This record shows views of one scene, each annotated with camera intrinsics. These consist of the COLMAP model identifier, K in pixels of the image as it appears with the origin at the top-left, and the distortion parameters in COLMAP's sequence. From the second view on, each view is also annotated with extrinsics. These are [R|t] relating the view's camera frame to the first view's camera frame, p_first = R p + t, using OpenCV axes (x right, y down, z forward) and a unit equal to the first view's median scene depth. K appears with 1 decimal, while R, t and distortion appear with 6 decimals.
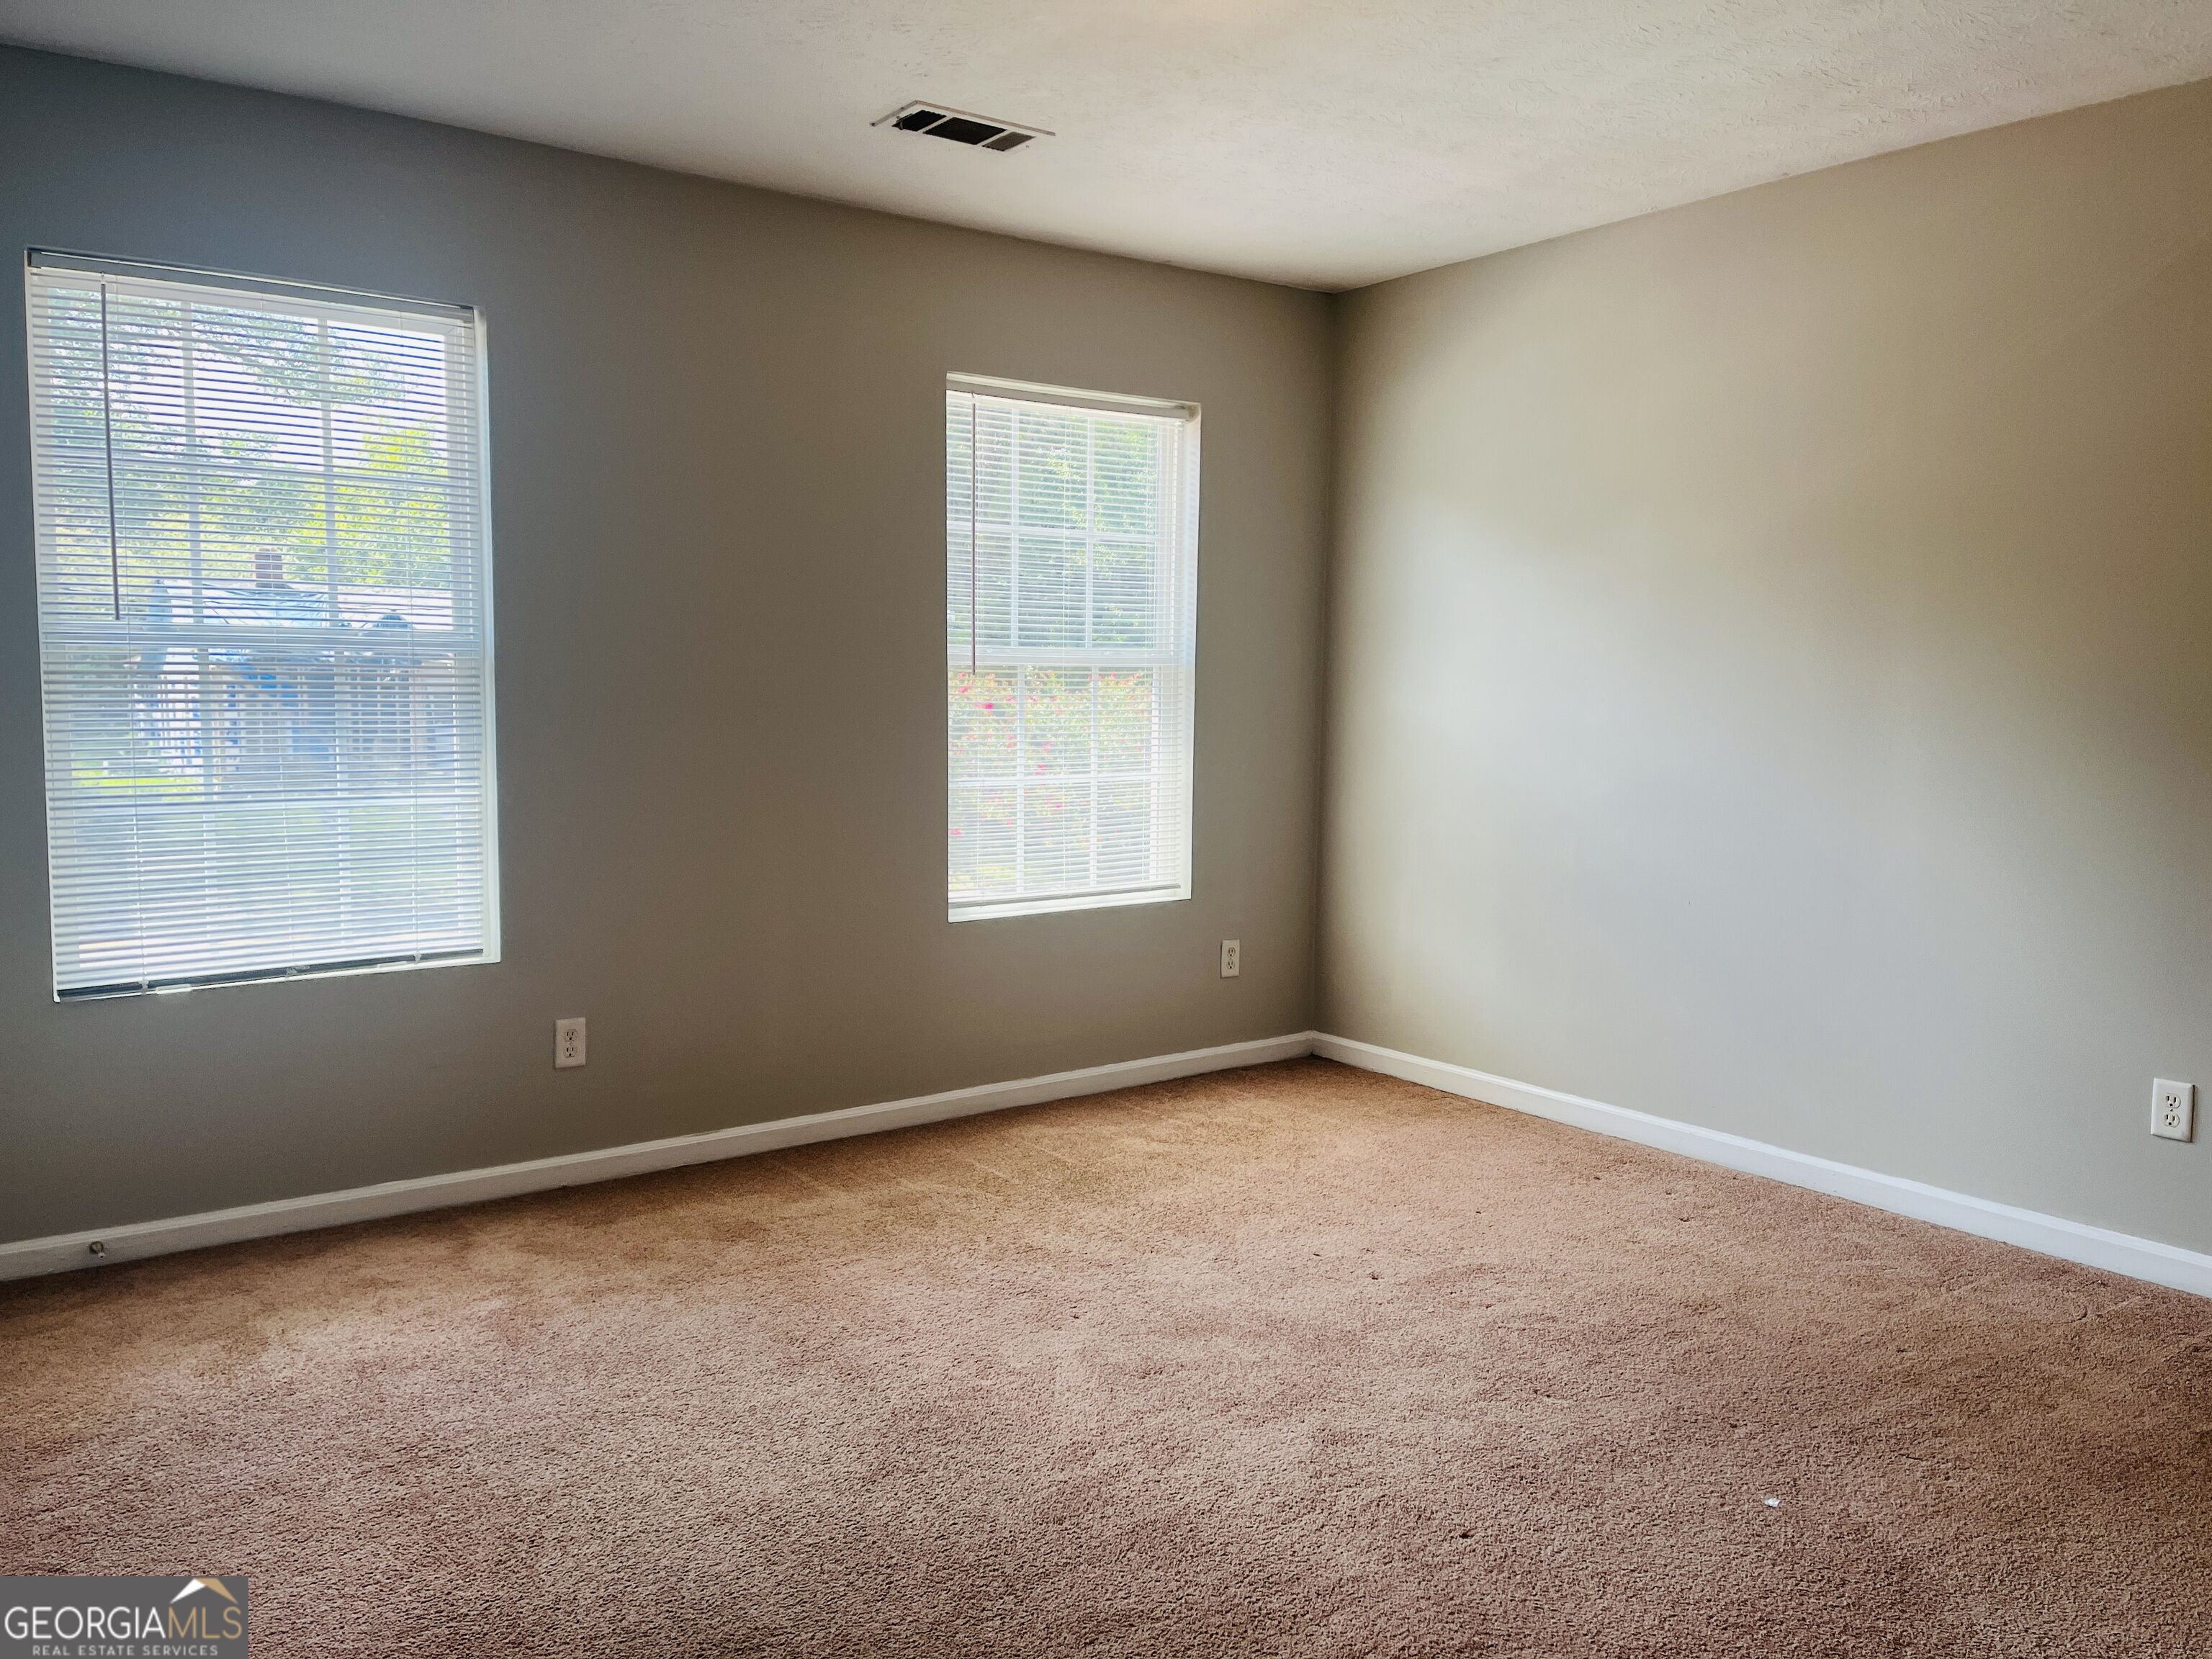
lens RADIAL K [[1679.8, 0, 1107.3], [0, 1679.8, 838.8], [0, 0, 1]] dist [0.072649, -0.092734]
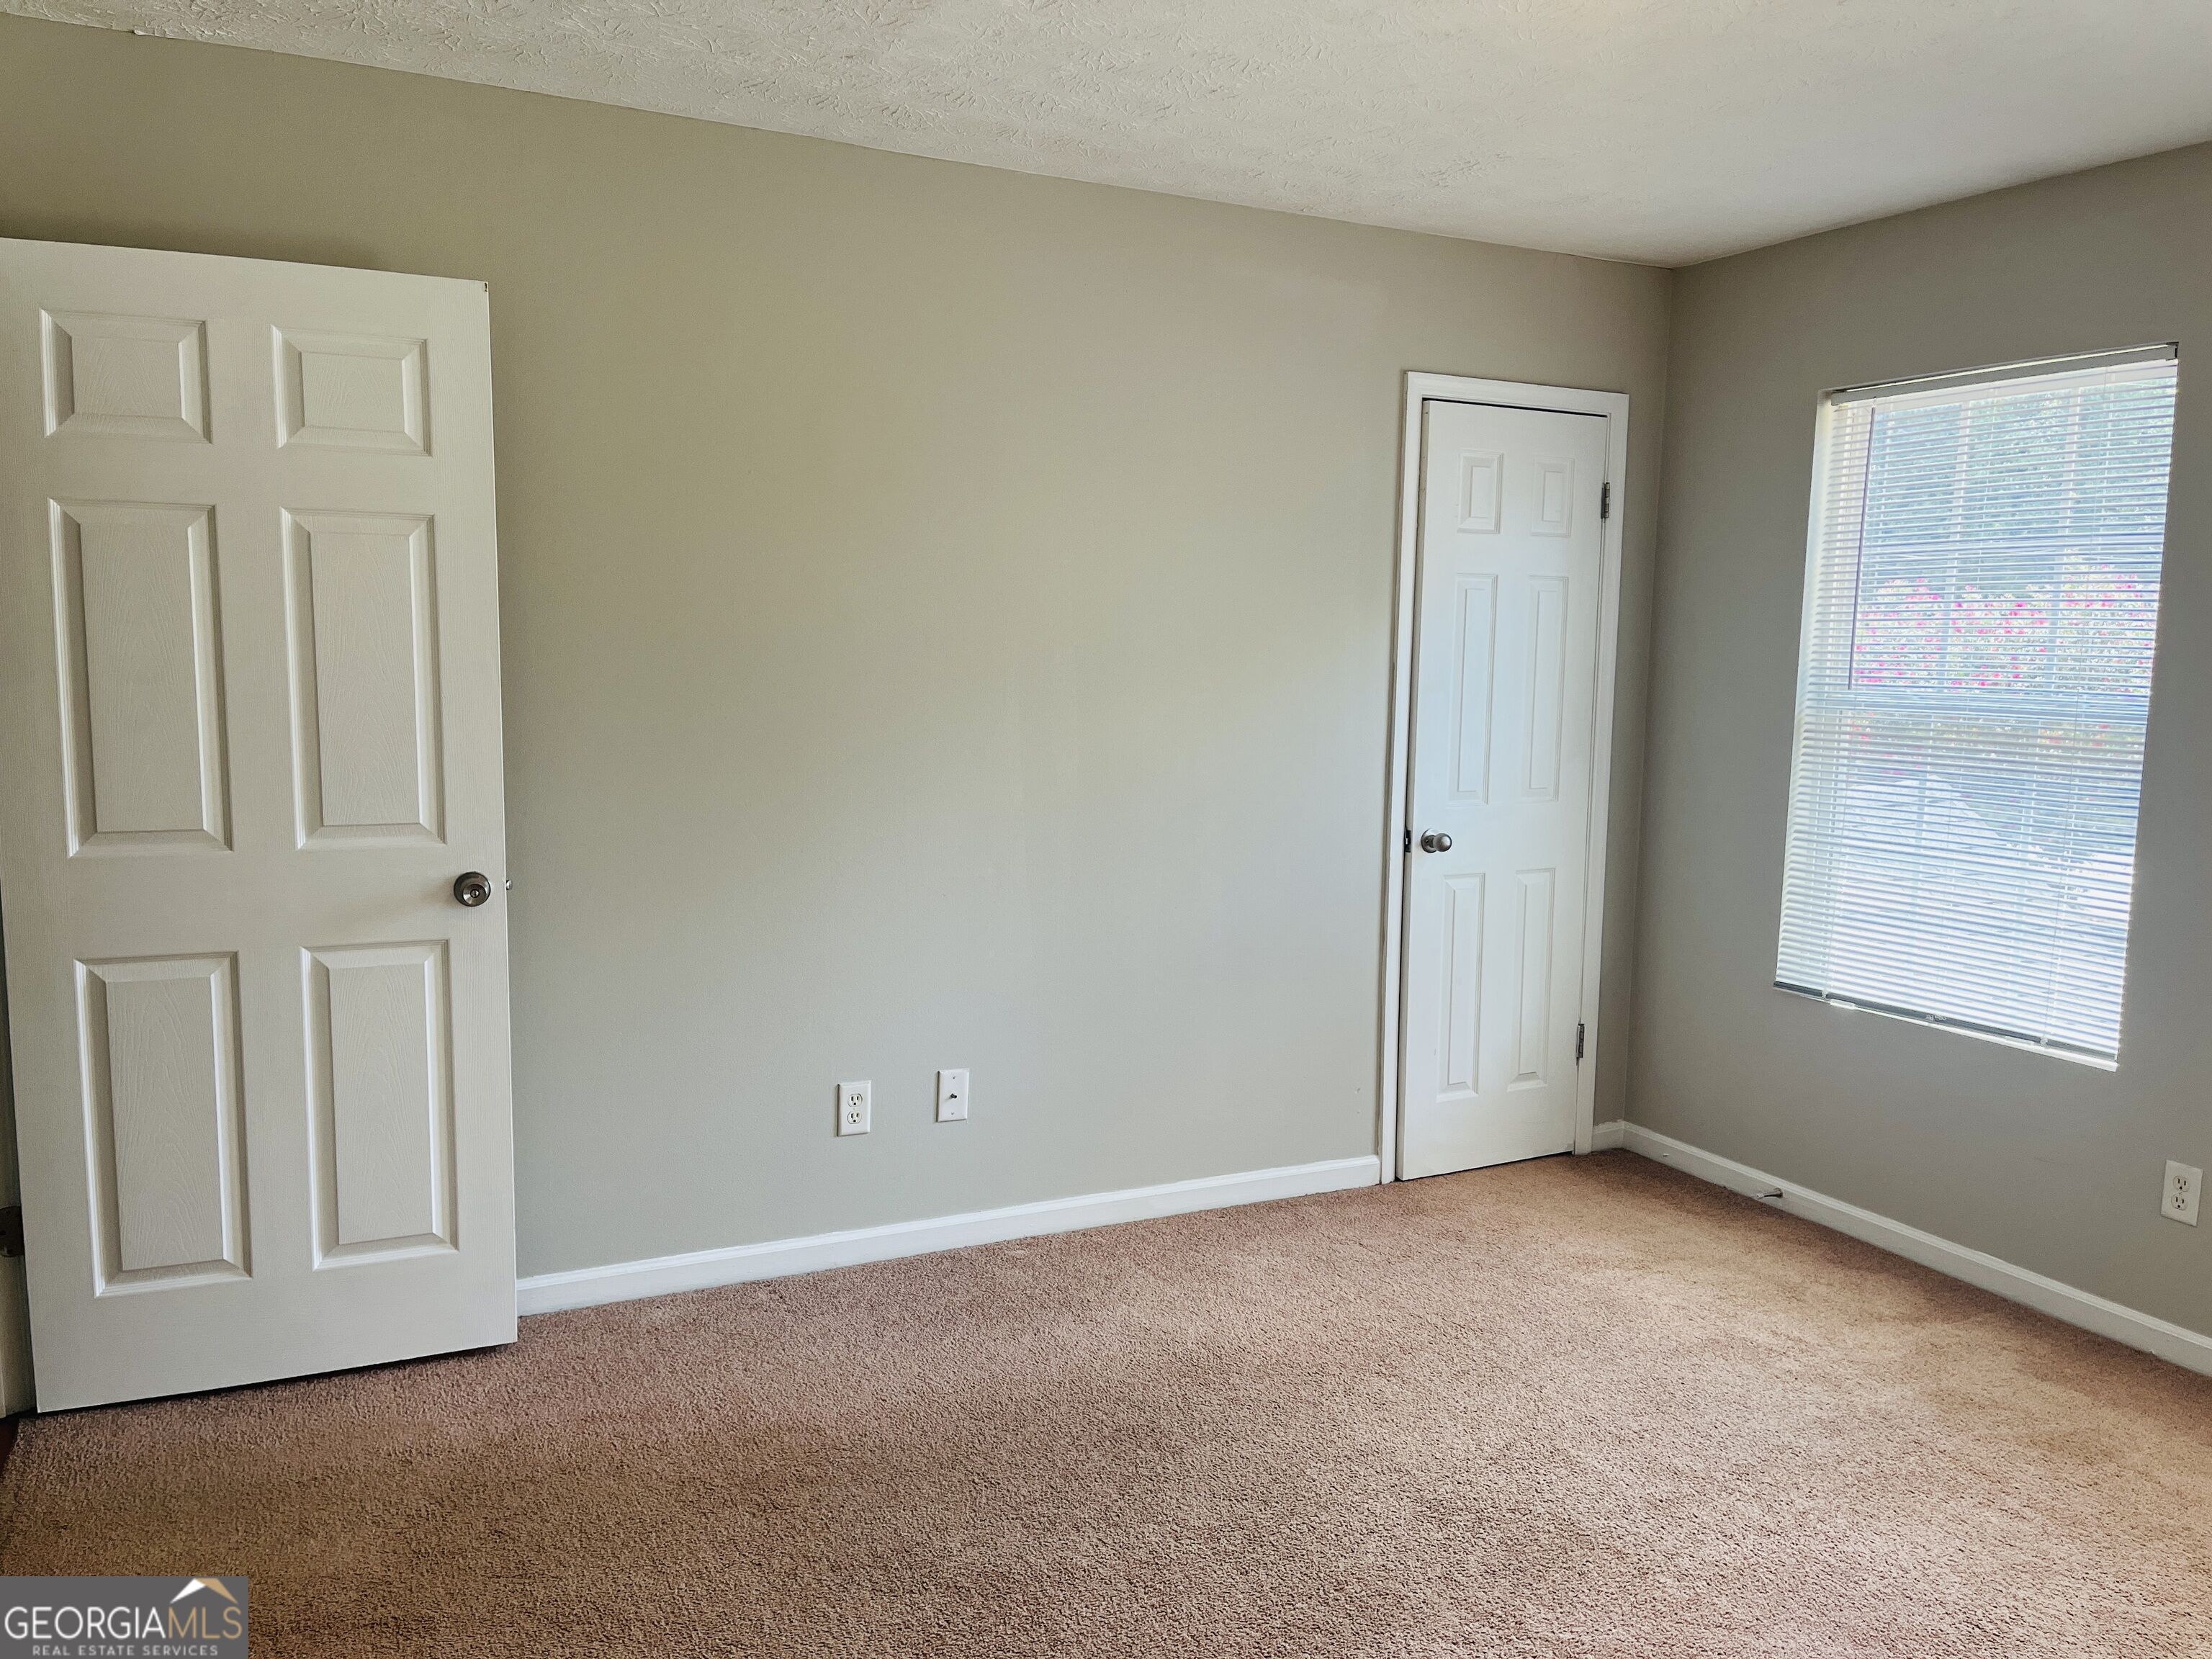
lens RADIAL K [[1679.8, 0, 1101.1], [0, 1679.8, 832.9], [0, 0, 1]] dist [0.072649, -0.092734]
pose [[-0.171091, 0.098781, -0.980291, 0.611574], [-0.117283, 0.985845, 0.119810, -0.098181], [0.978250, 0.135470, -0.157084, 0.611927]]
